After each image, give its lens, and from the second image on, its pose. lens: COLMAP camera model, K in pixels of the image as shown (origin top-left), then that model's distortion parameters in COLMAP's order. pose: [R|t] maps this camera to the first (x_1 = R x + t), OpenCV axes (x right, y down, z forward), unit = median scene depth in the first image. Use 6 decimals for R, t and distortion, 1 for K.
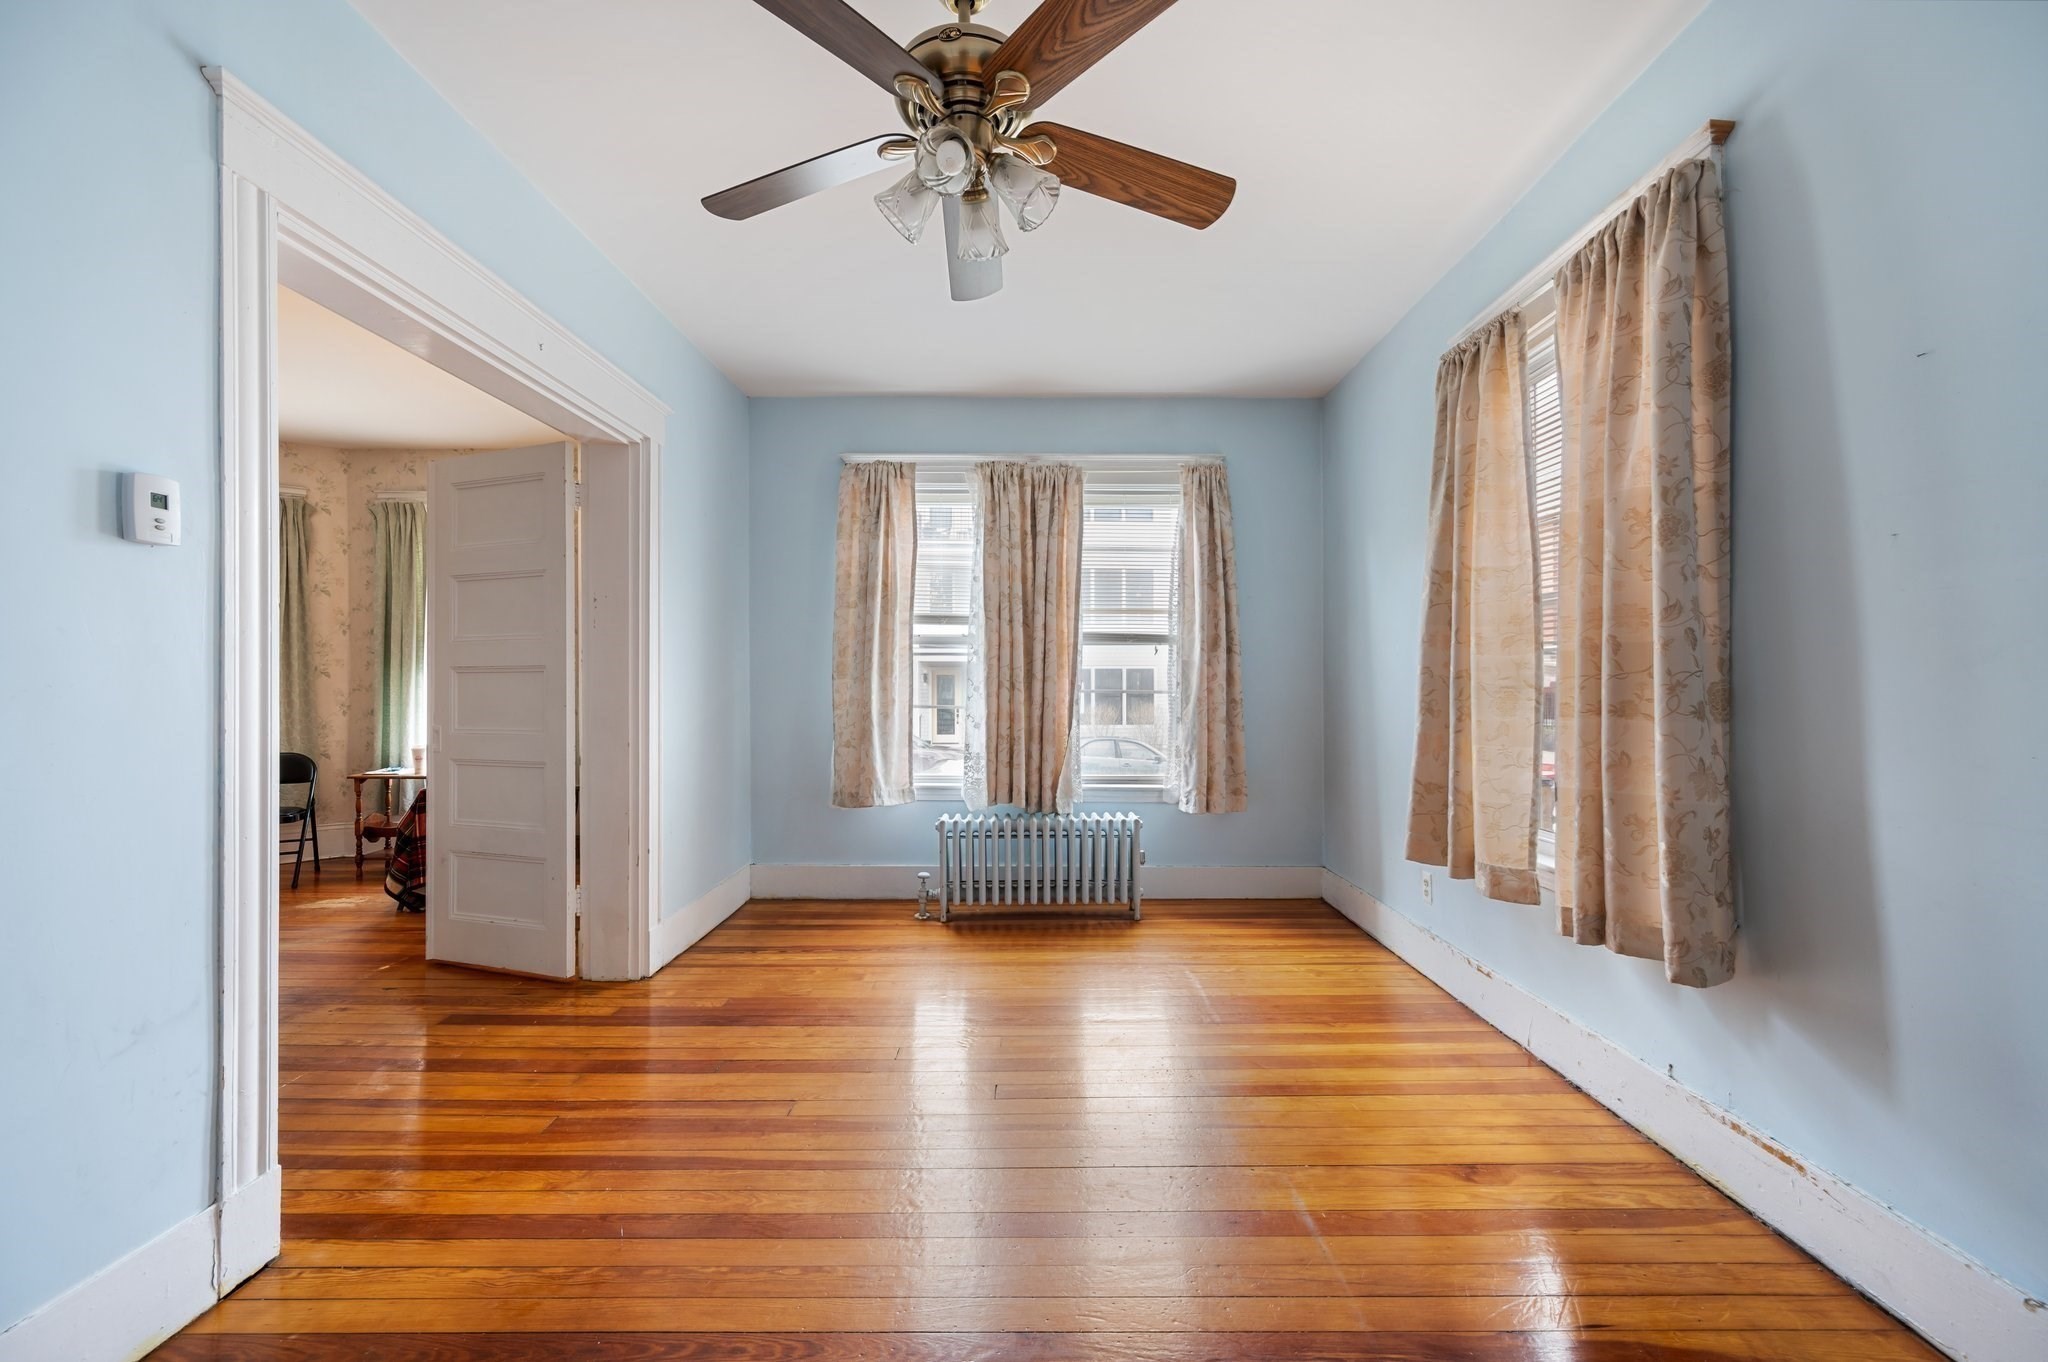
lens RADIAL K [[805.6, 0, 1030.8], [0, 805.6, 686.2], [0, 0, 1]] dist [-0.000930, 0.000082]
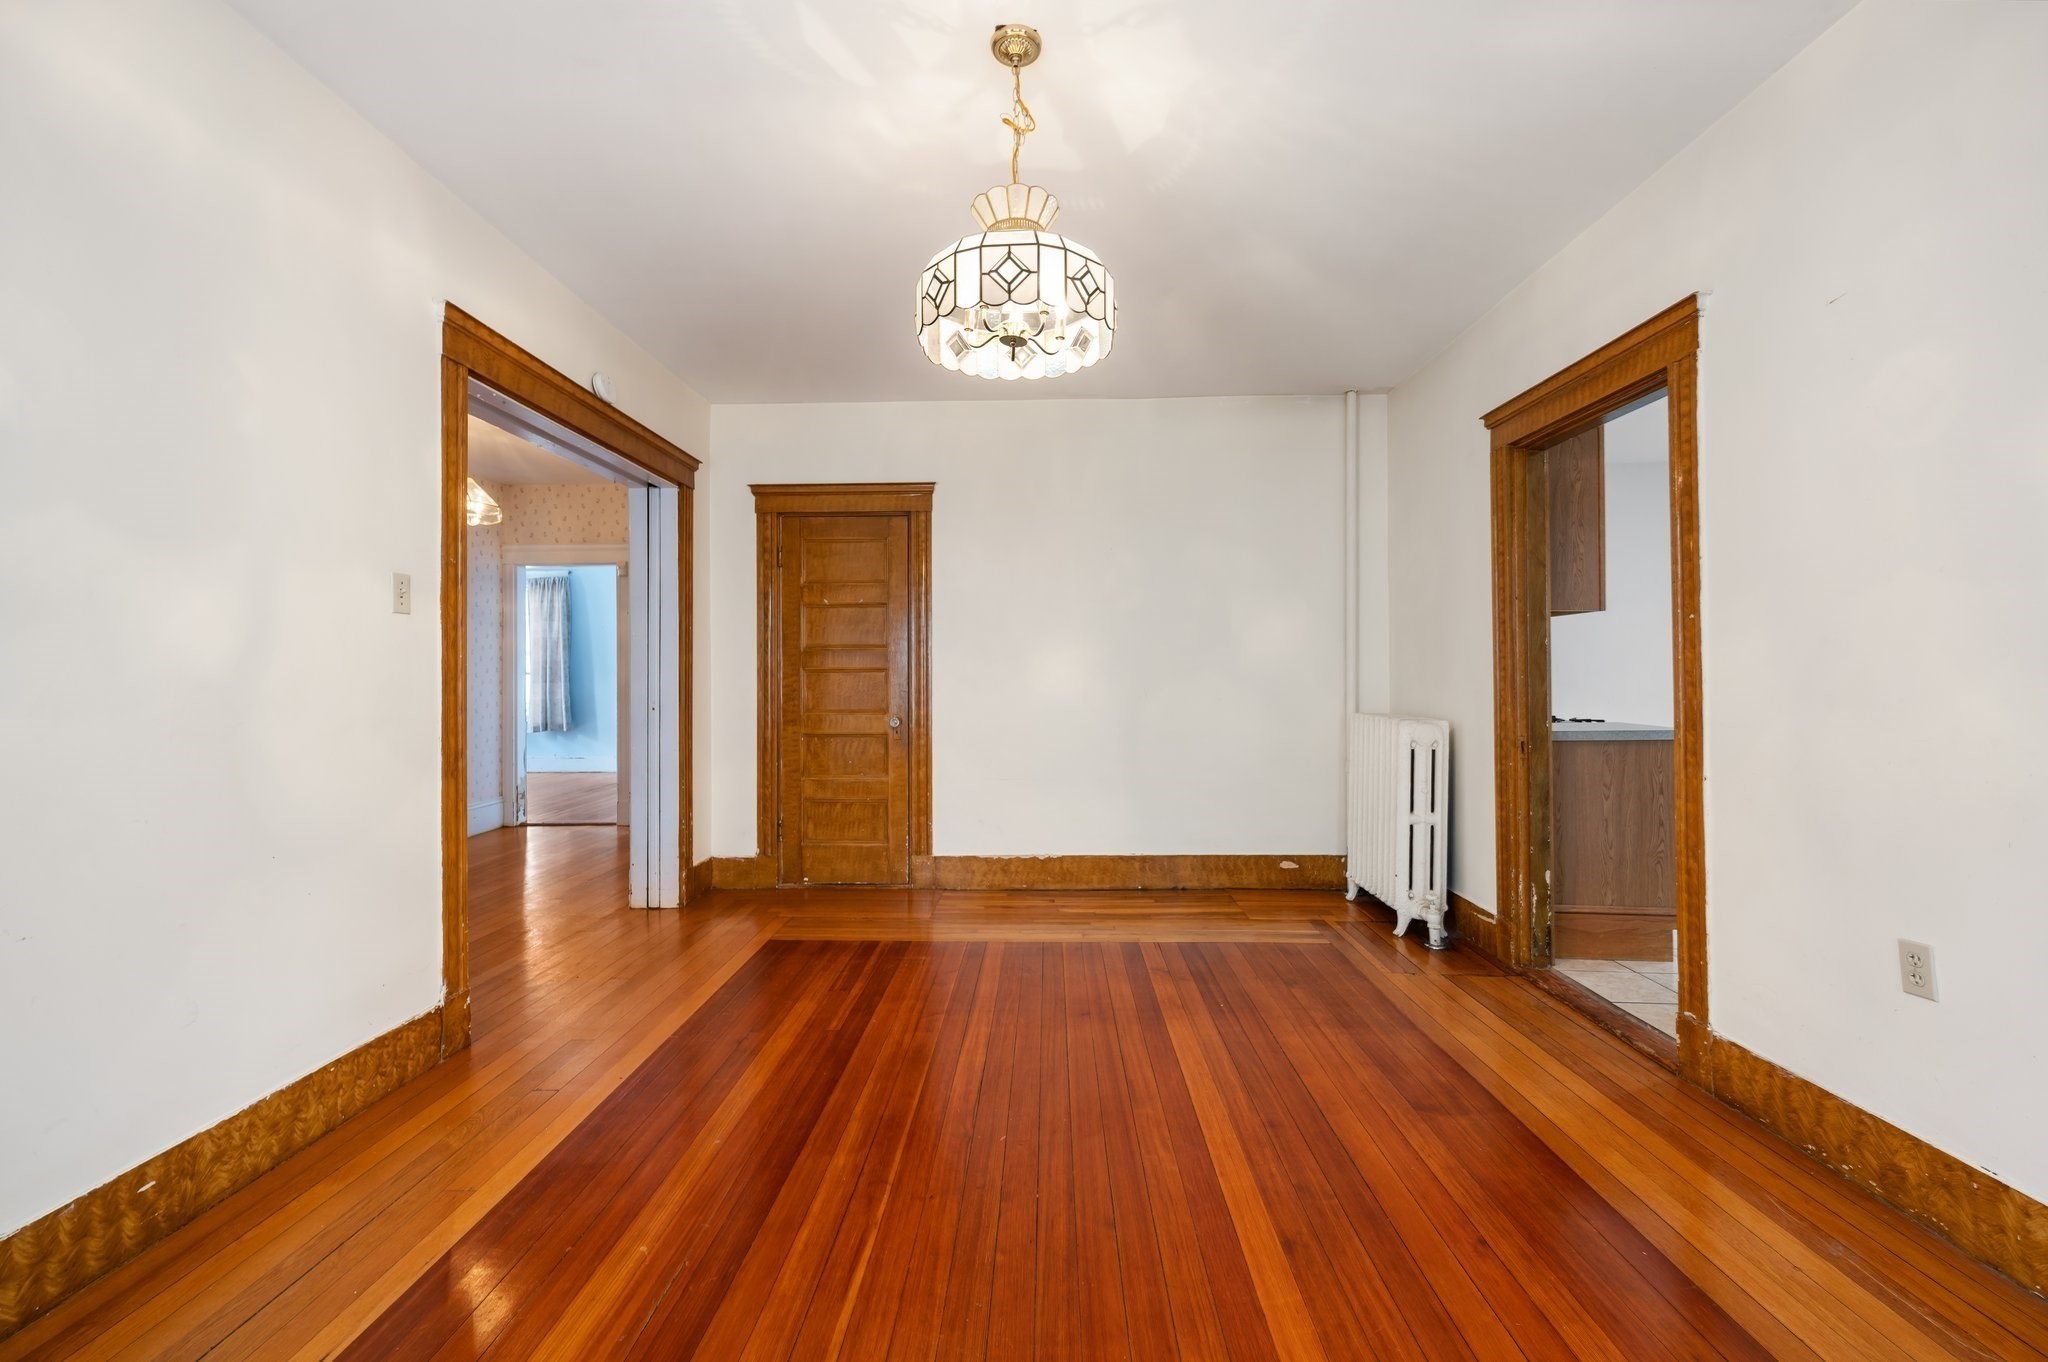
lens RADIAL K [[815.8, 0, 1032.2], [0, 815.8, 669.0], [0, 0, 1]] dist [-0.001446, -0.000203]
pose [[0.012945, 0.006361, 0.999896, -1.929467], [0.001755, 0.999978, -0.006384, -0.005068], [-0.999915, 0.001838, 0.012933, -0.916183]]
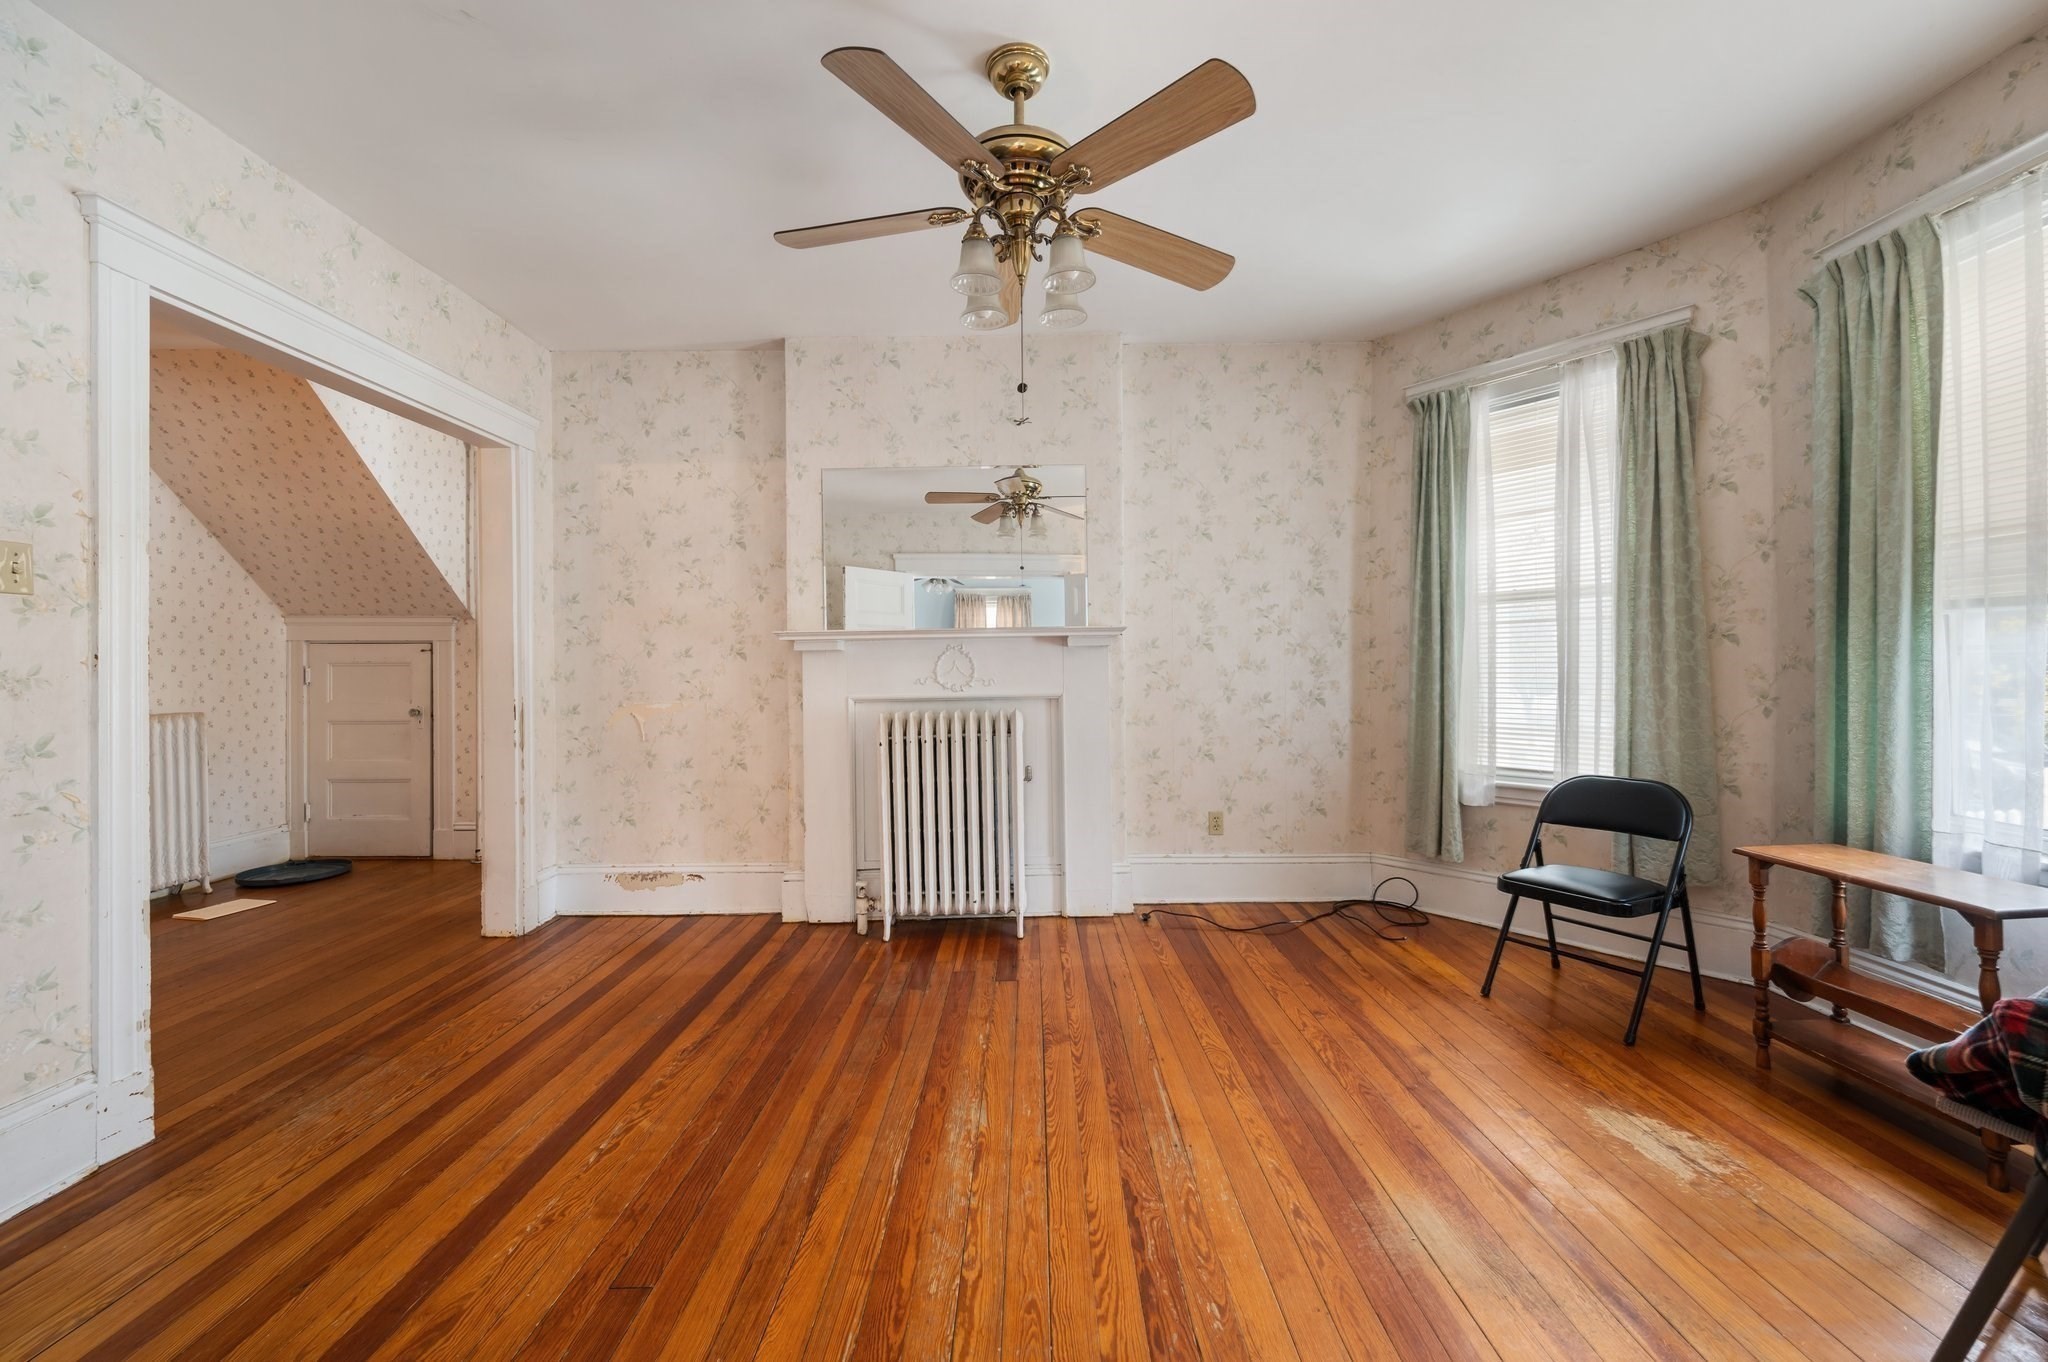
lens RADIAL K [[813.6, 0, 1030.8], [0, 813.6, 672.1], [0, 0, 1]] dist [0.000823, 0.000312]
pose [[0.012933, 0.000710, -0.999916, -0.422387], [0.008961, 0.999960, 0.000826, 0.004024], [0.999876, -0.008971, 0.012926, 0.658520]]
